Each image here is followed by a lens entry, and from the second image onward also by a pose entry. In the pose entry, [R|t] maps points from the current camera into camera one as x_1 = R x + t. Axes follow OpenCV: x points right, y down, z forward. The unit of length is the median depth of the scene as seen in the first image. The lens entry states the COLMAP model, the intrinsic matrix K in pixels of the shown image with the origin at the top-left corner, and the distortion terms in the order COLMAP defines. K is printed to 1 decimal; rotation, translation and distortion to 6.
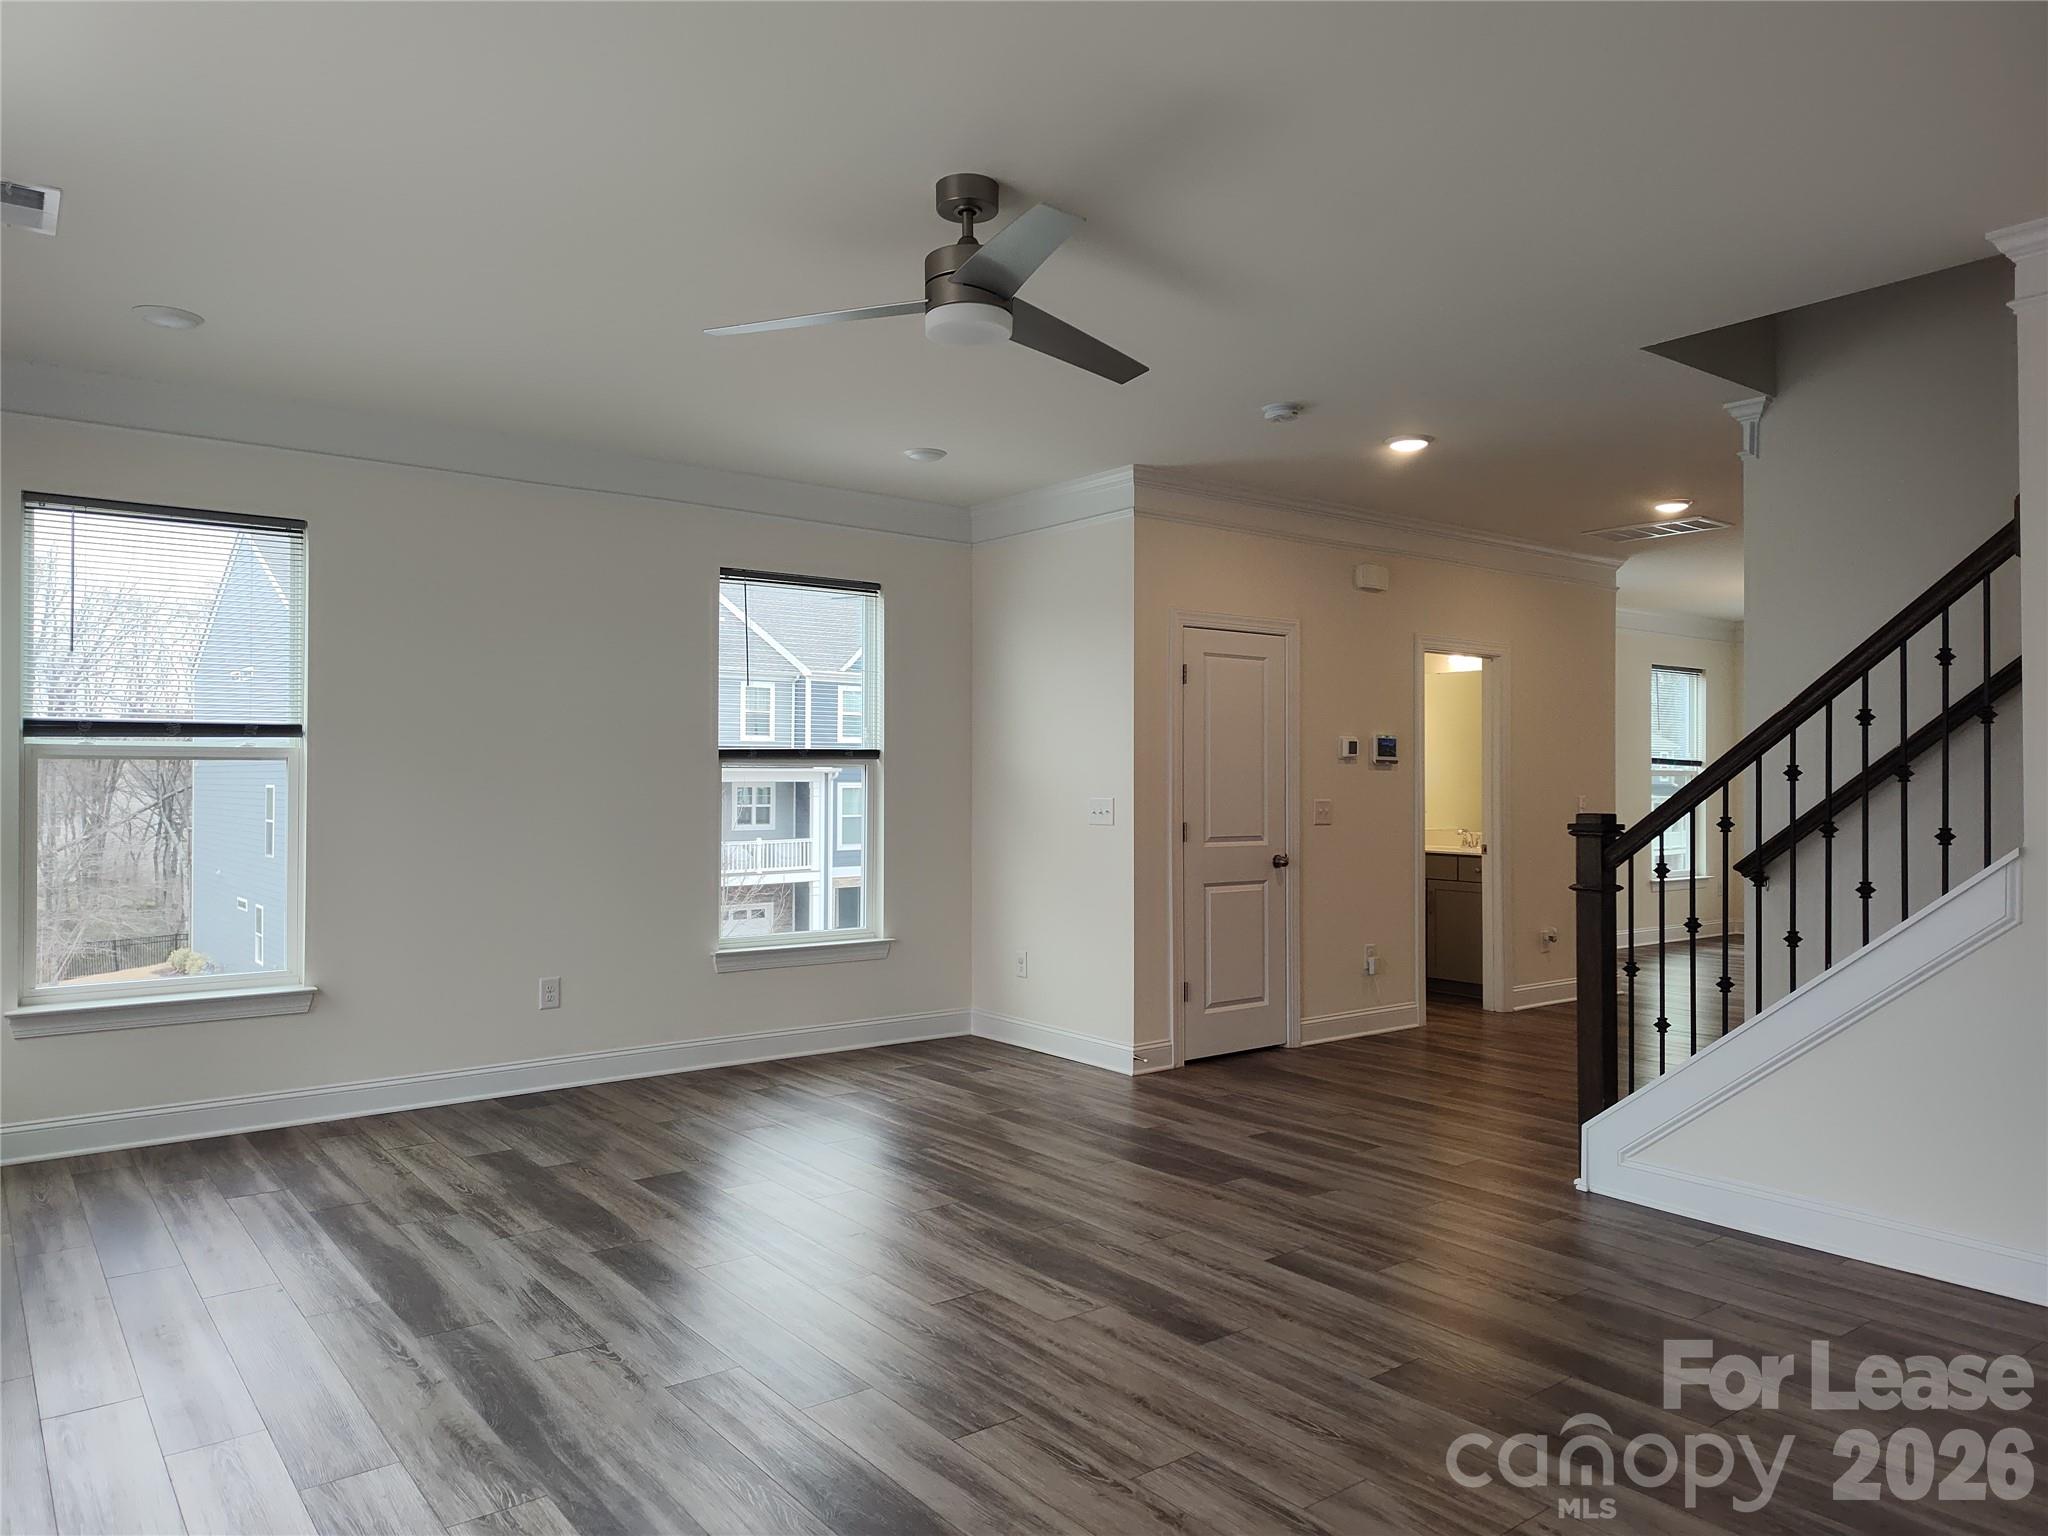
lens RADIAL K [[1383.3, 0, 1013.9], [0, 1383.3, 760.0], [0, 0, 1]] dist [0.055854, -0.058954]
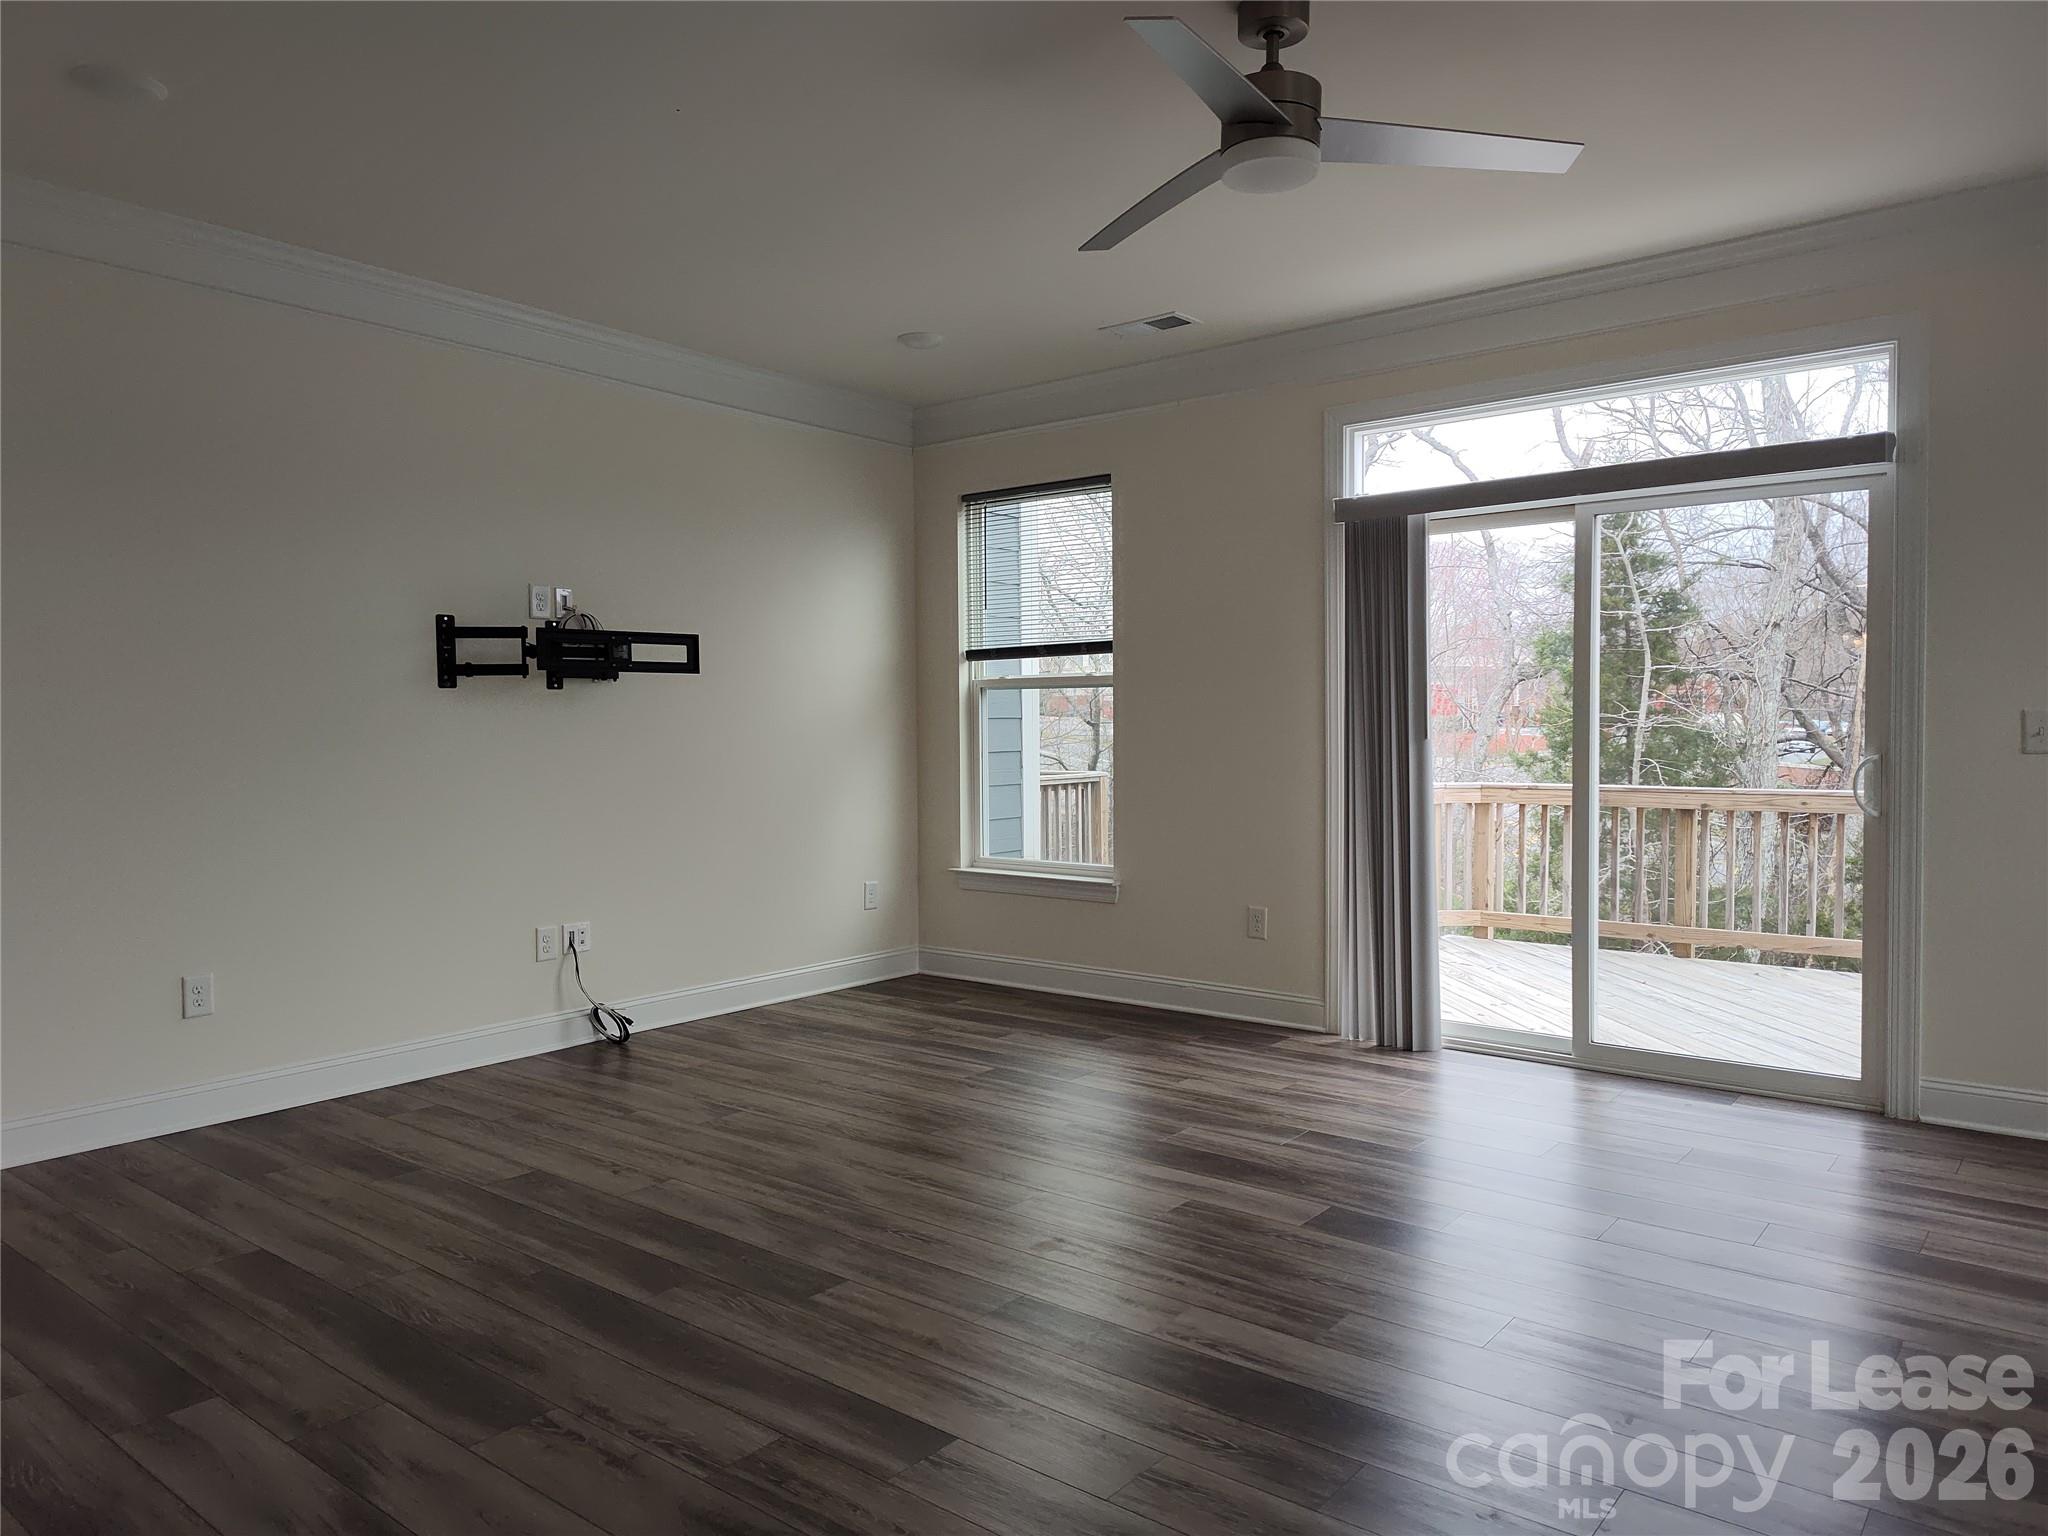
lens RADIAL K [[1383.3, 0, 1025.7], [0, 1383.3, 771.9], [0, 0, 1]] dist [0.055854, -0.058954]
pose [[-0.970477, 0.009806, -0.240995, 0.270026], [0.005193, 0.999791, 0.019766, 0.046027], [0.241139, 0.017931, -0.970325, 1.457210]]
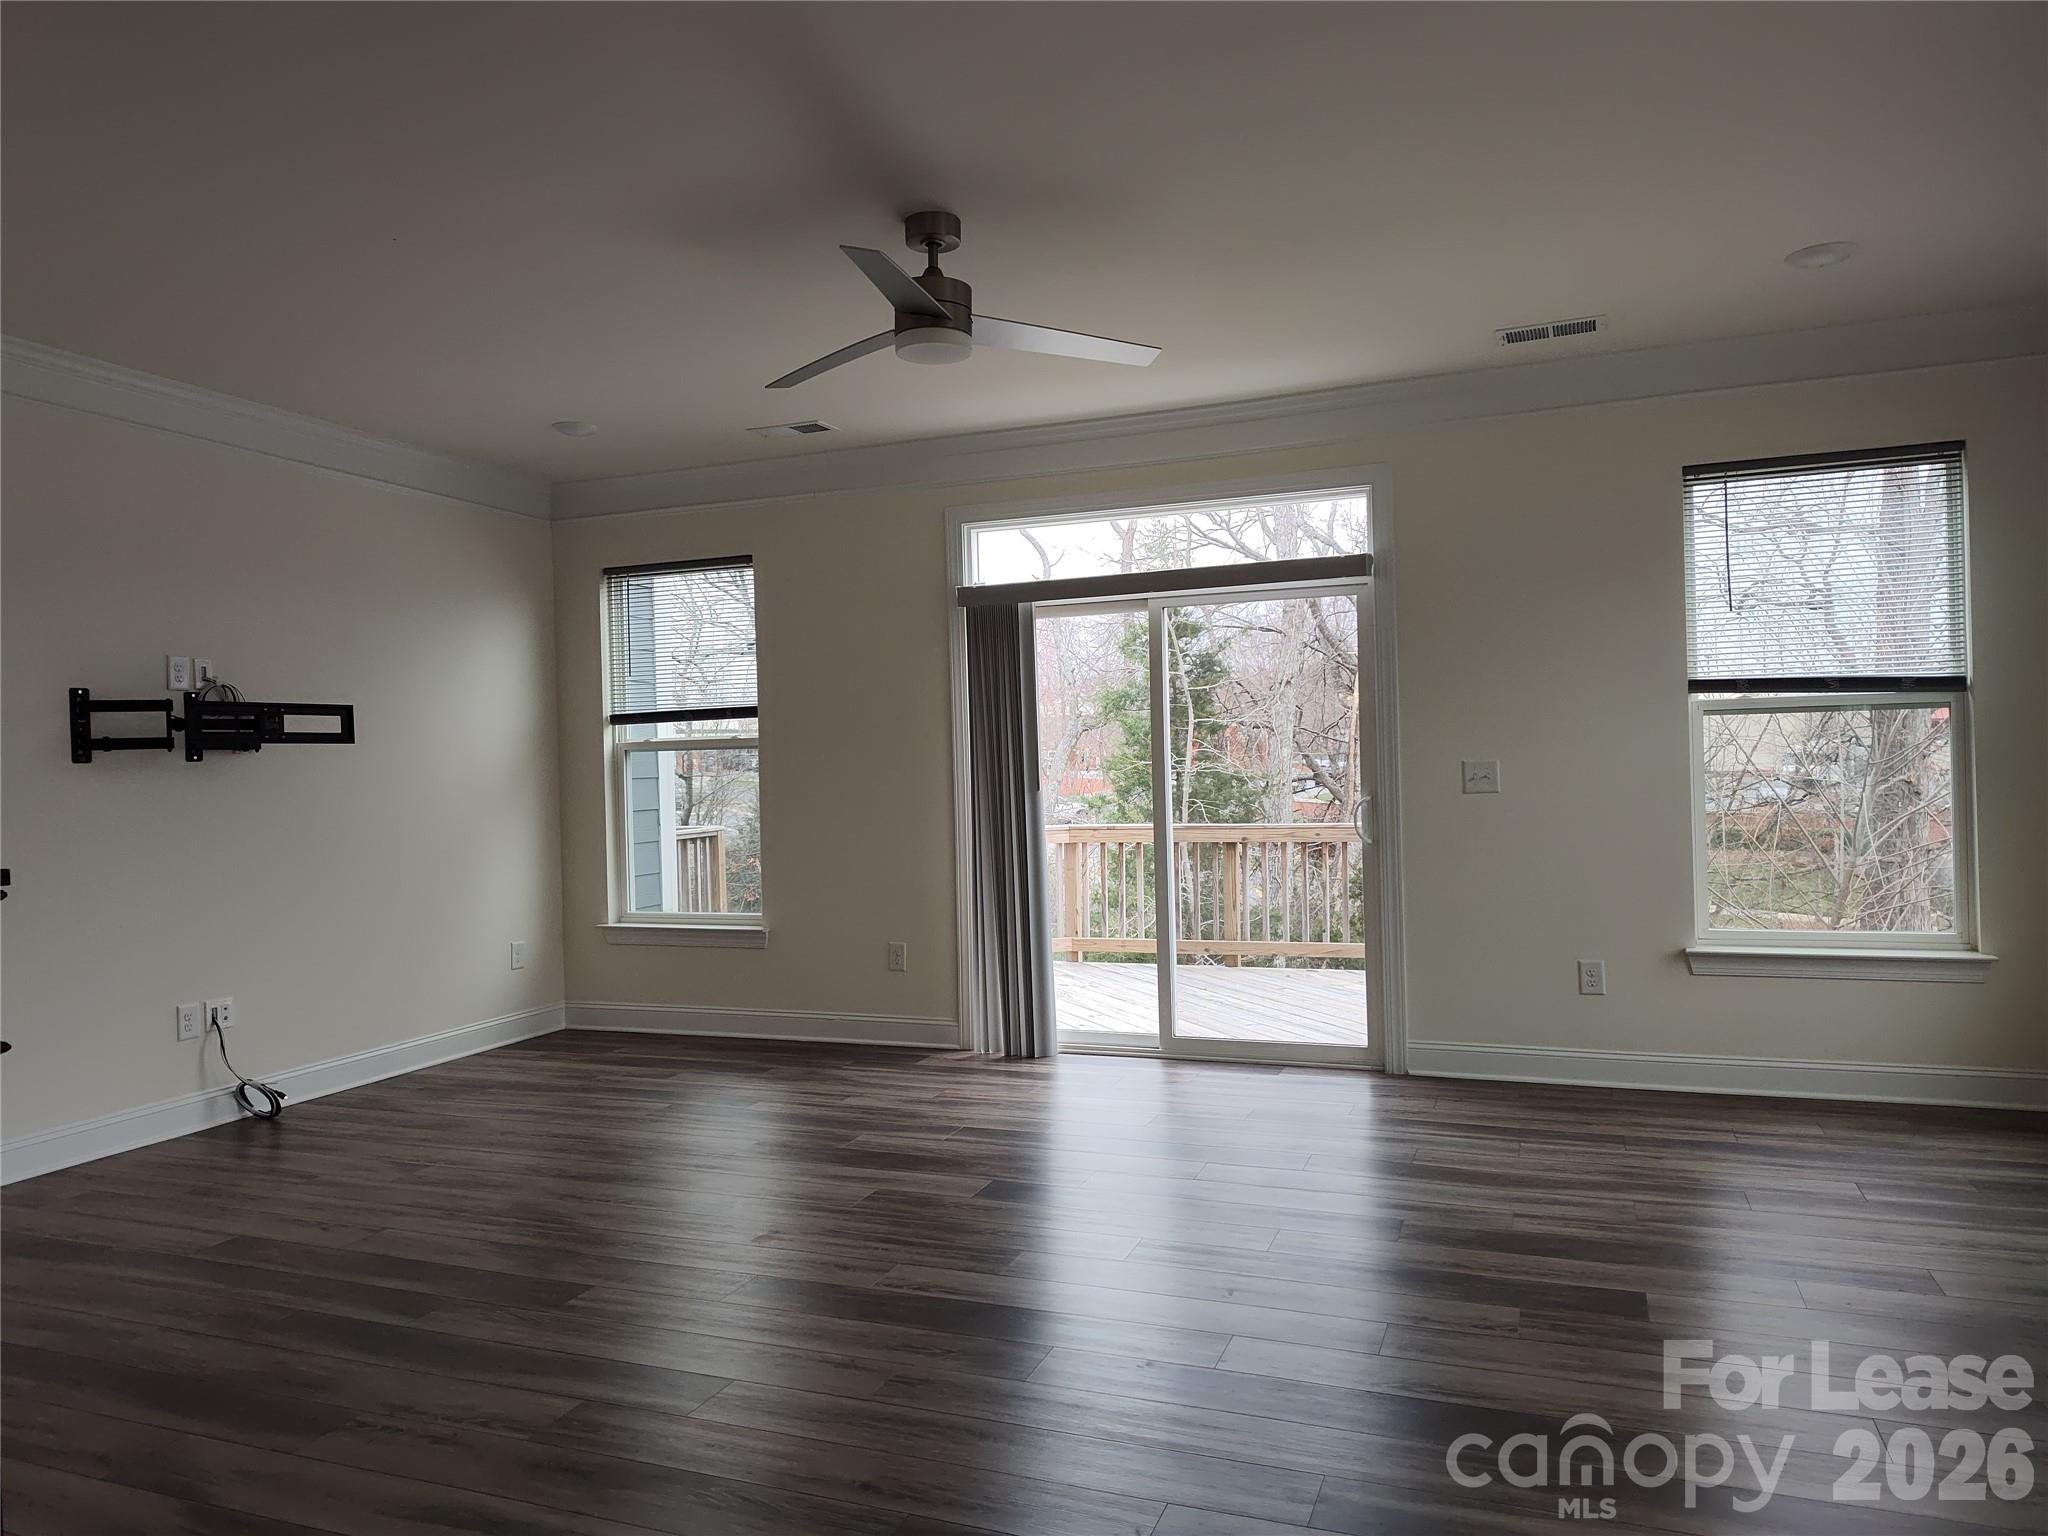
lens RADIAL K [[1383.3, 0, 1034.2], [0, 1383.3, 771.5], [0, 0, 1]] dist [0.055854, -0.058954]
pose [[-0.849861, 0.019299, -0.526653, 0.395127], [0.028893, 0.999532, -0.009998, 0.037269], [0.526214, -0.023714, -0.850021, 1.578907]]
